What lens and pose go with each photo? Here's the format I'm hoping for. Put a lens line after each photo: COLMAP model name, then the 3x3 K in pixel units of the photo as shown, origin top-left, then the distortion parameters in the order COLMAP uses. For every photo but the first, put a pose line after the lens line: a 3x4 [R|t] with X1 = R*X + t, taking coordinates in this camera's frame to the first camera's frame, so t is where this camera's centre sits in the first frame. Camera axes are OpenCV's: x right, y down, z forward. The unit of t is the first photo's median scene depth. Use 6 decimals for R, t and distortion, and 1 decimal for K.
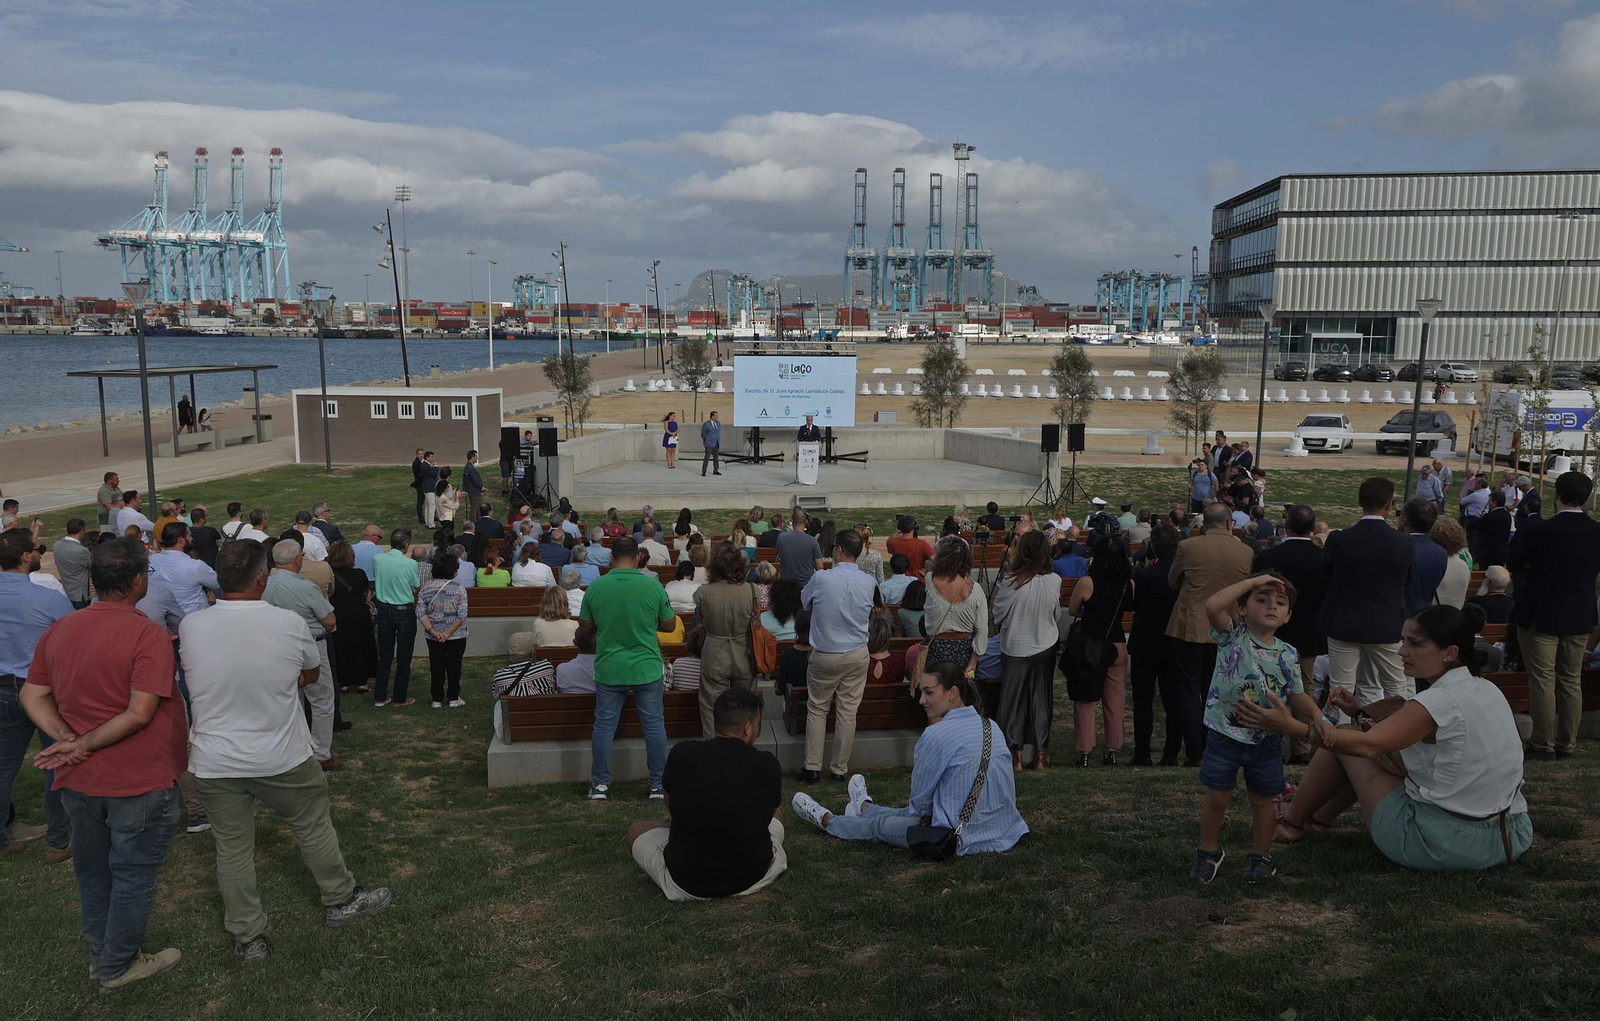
lens RADIAL K [[1190.1, 0, 797.4], [0, 1190.1, 516.4], [0, 0, 1]] dist [-0.010450, -0.014758]
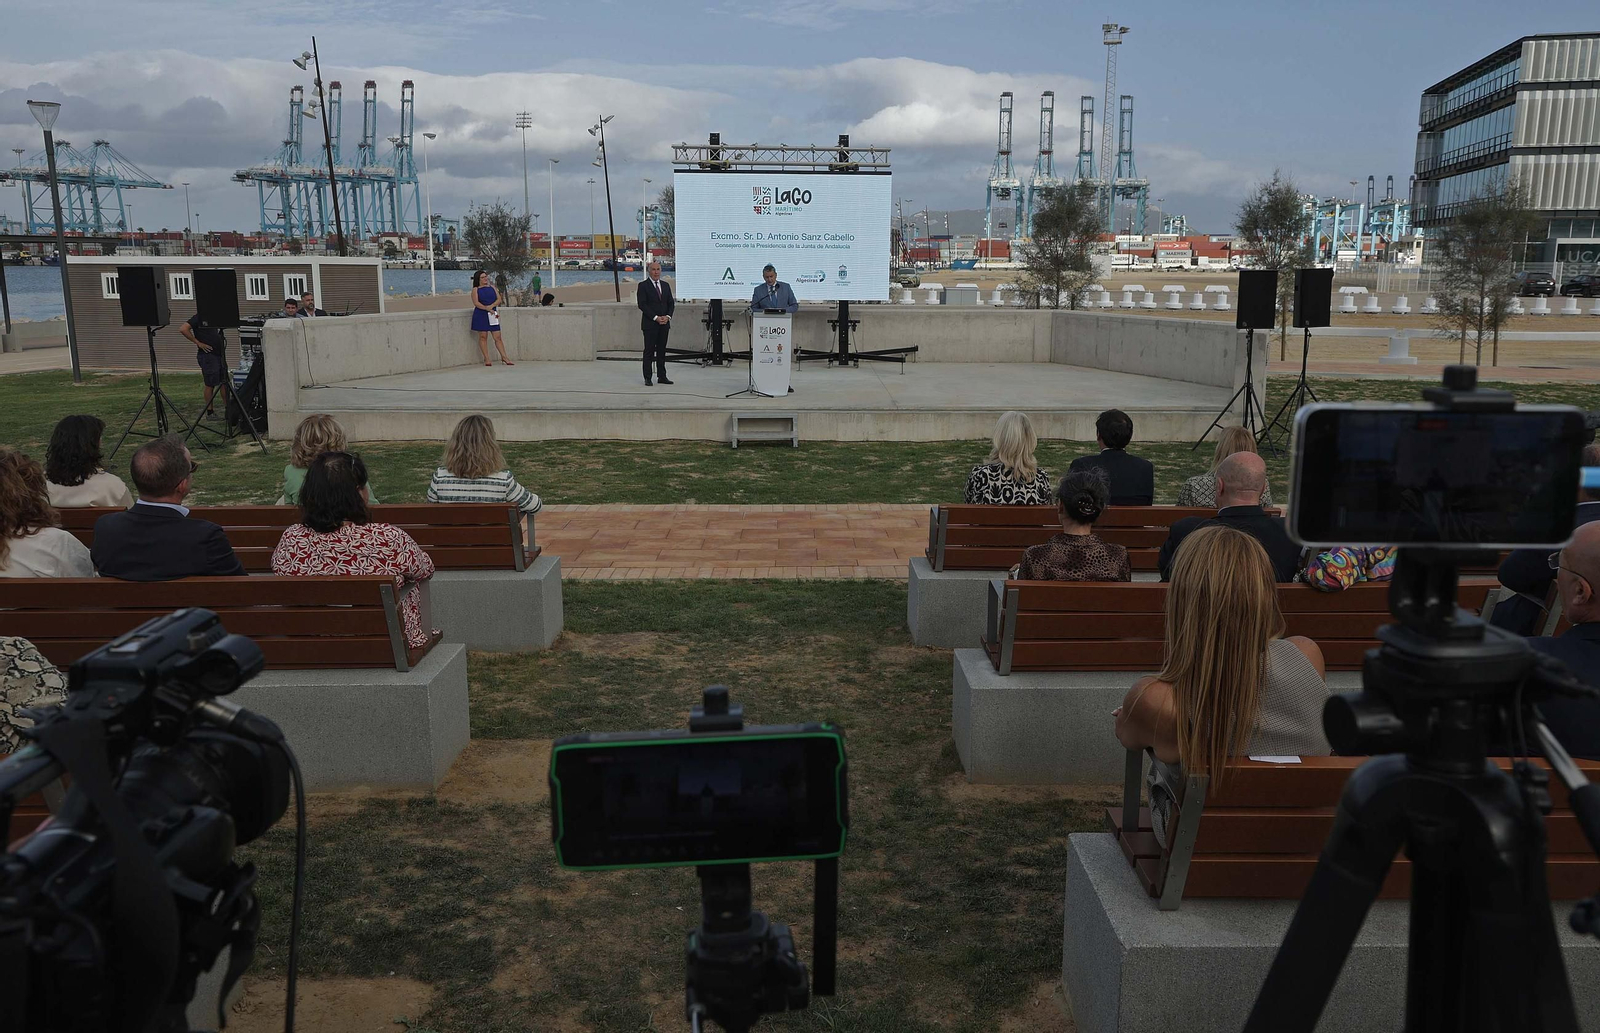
lens RADIAL K [[1190.1, 0, 804.6], [0, 1190.1, 508.4], [0, 0, 1]] dist [-0.010450, -0.014758]
pose [[0.993549, 0.019204, -0.111764, 0.026672], [-0.014630, 0.999027, 0.041605, 0.000256], [0.112454, -0.039701, 0.992863, 0.154720]]
